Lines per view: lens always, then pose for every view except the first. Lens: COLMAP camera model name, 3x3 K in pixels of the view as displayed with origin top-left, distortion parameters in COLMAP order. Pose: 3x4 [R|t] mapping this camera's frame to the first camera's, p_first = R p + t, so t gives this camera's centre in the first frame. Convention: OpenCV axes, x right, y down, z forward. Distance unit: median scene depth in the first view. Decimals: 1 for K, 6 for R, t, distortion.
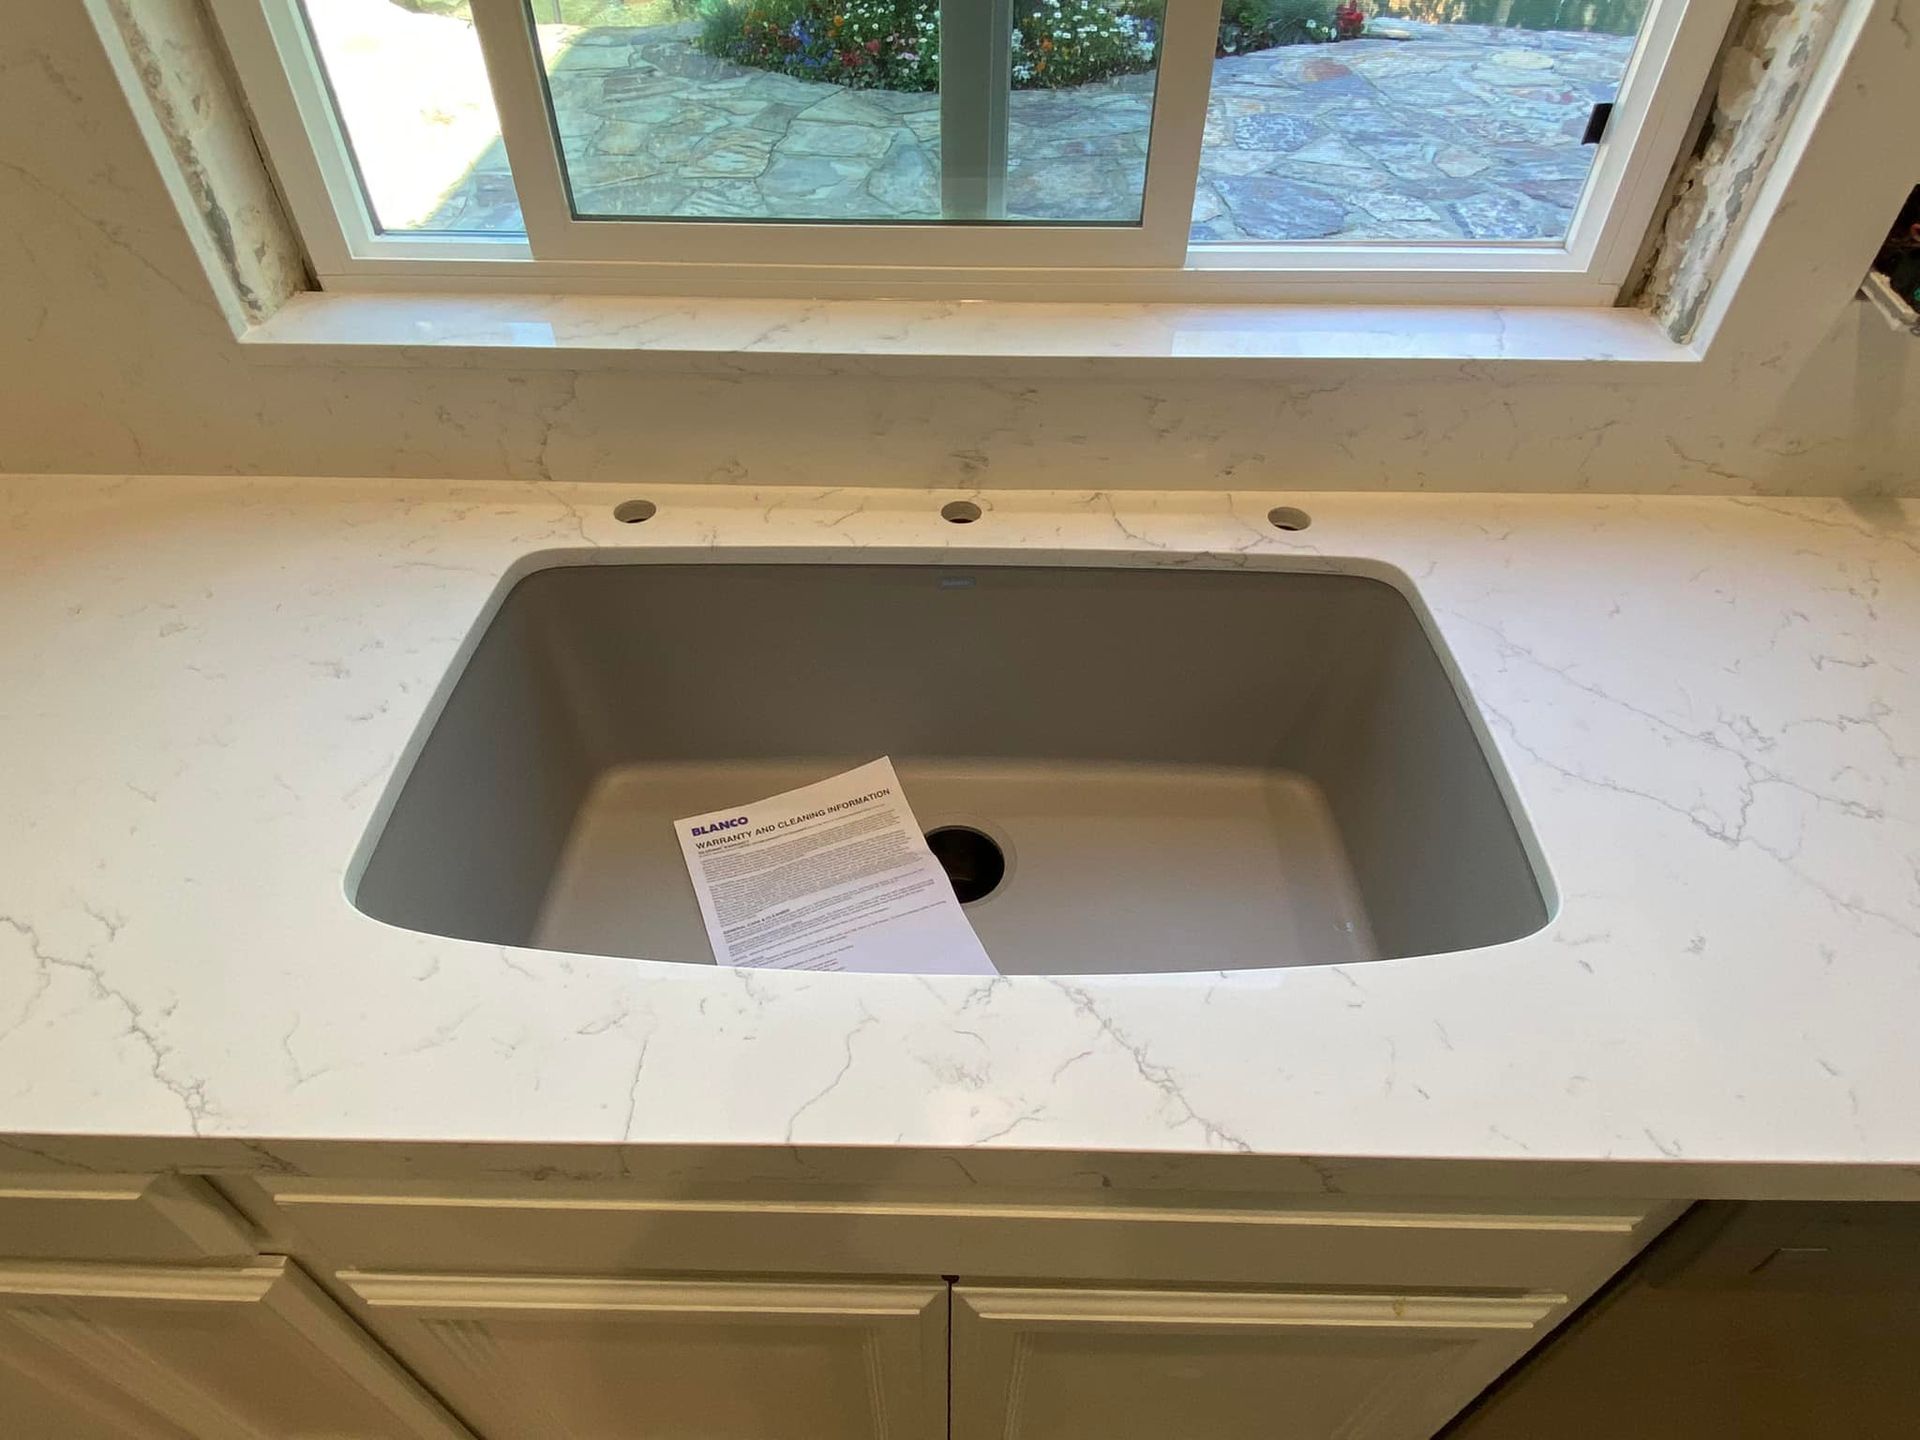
lens RADIAL K [[1121.8, 0, 960.3], [0, 1121.8, 725.6], [0, 0, 1]] dist [0.013798, -0.013842]
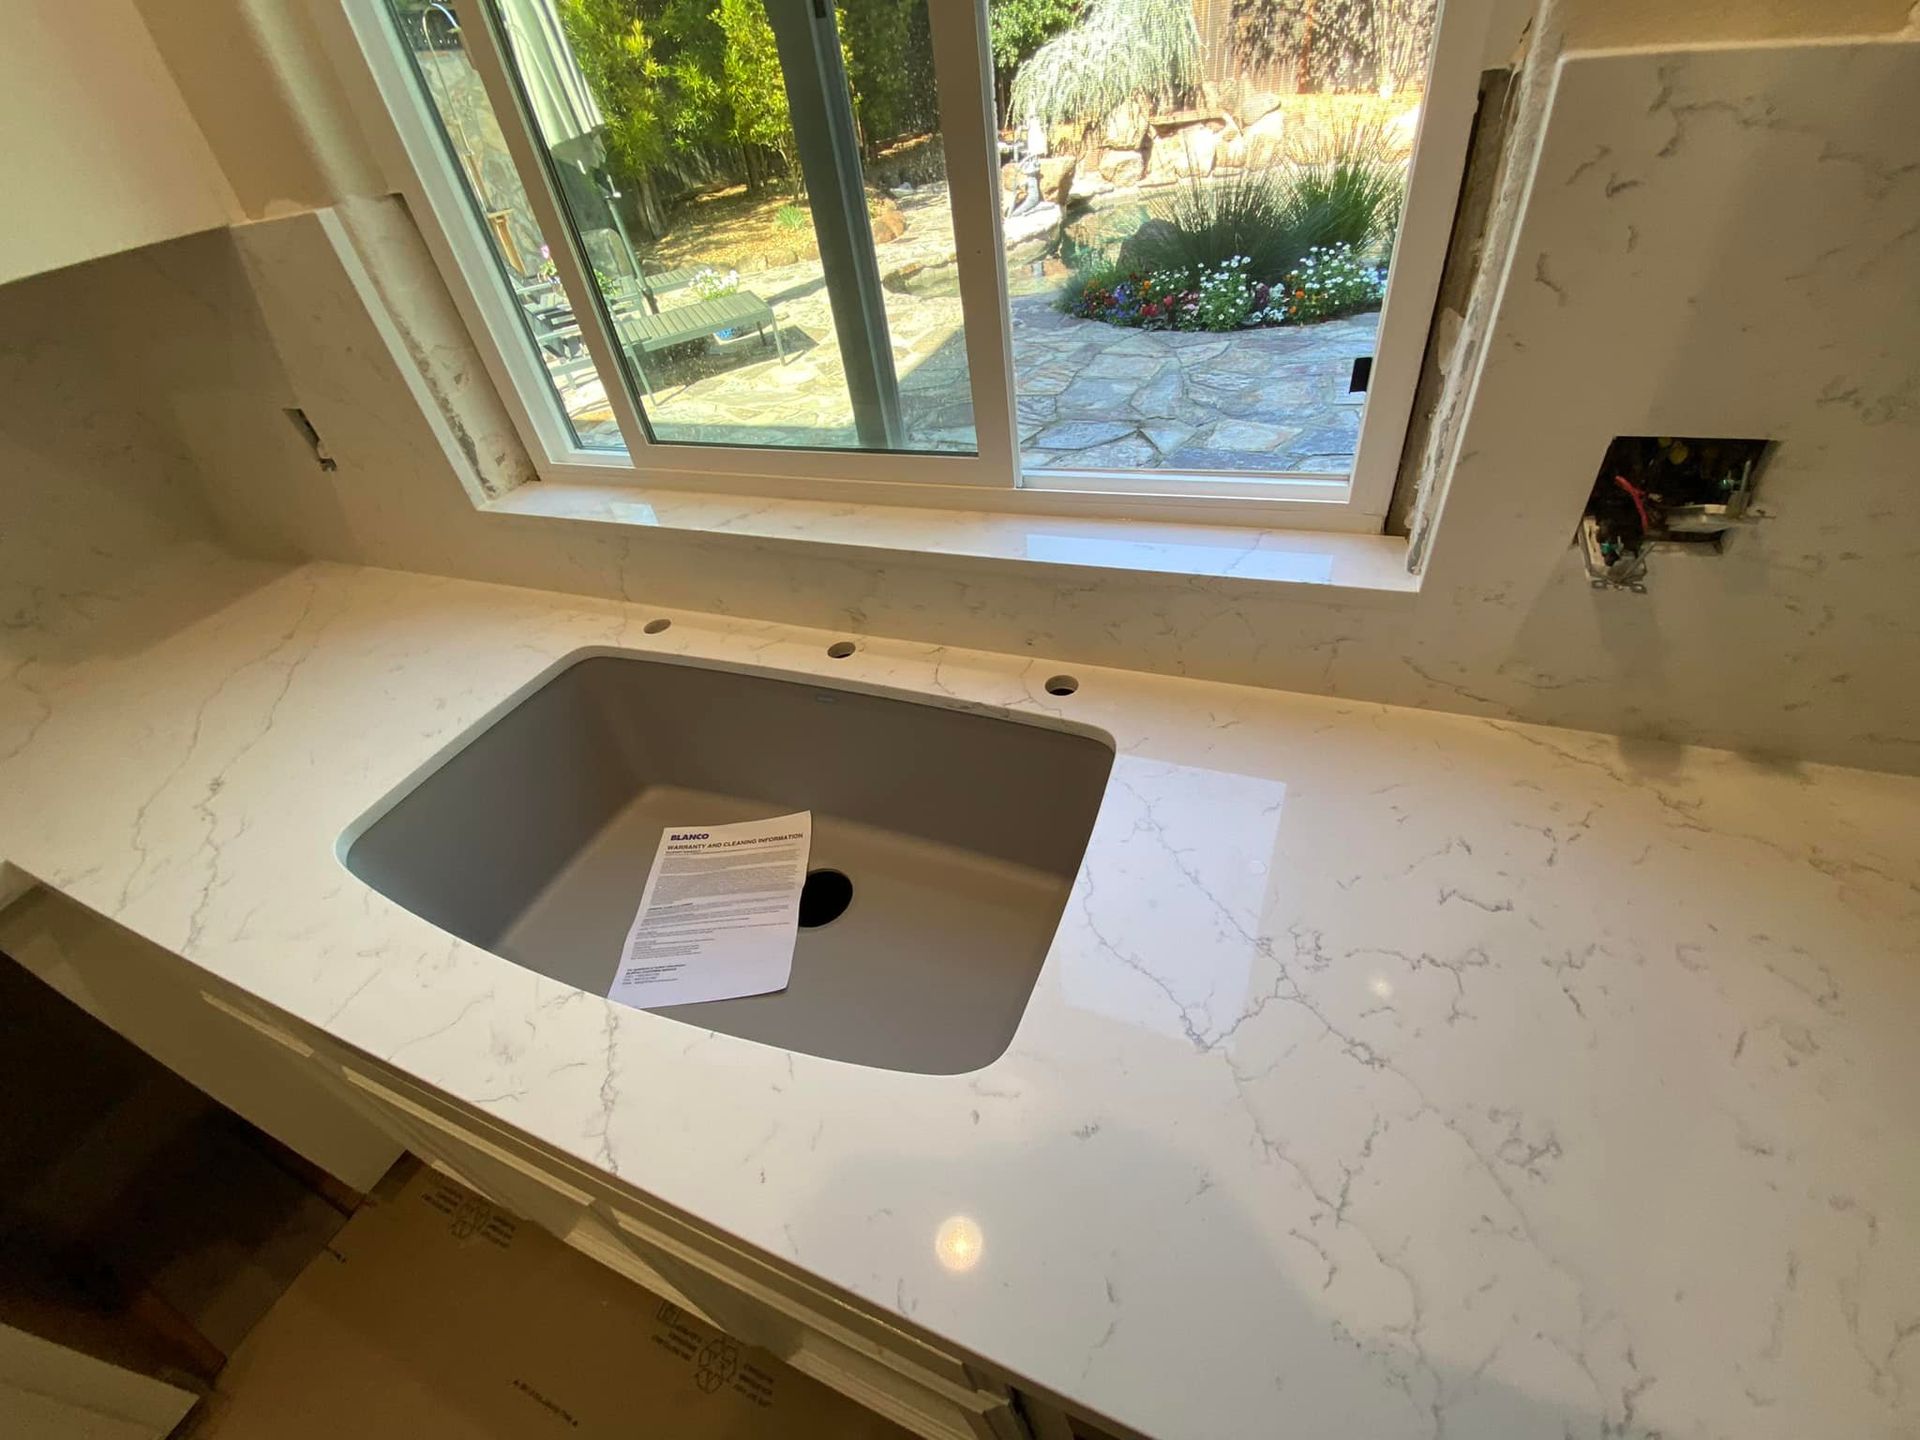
lens RADIAL K [[784.7, 0, 961.7], [0, 784.7, 723.5], [0, 0, 1]] dist [-0.001205, -0.000649]
pose [[0.920297, 0.146314, -0.362829, 0.503941], [-0.163084, 0.986485, -0.015846, -0.108248], [0.355607, 0.073755, 0.931721, 0.145906]]
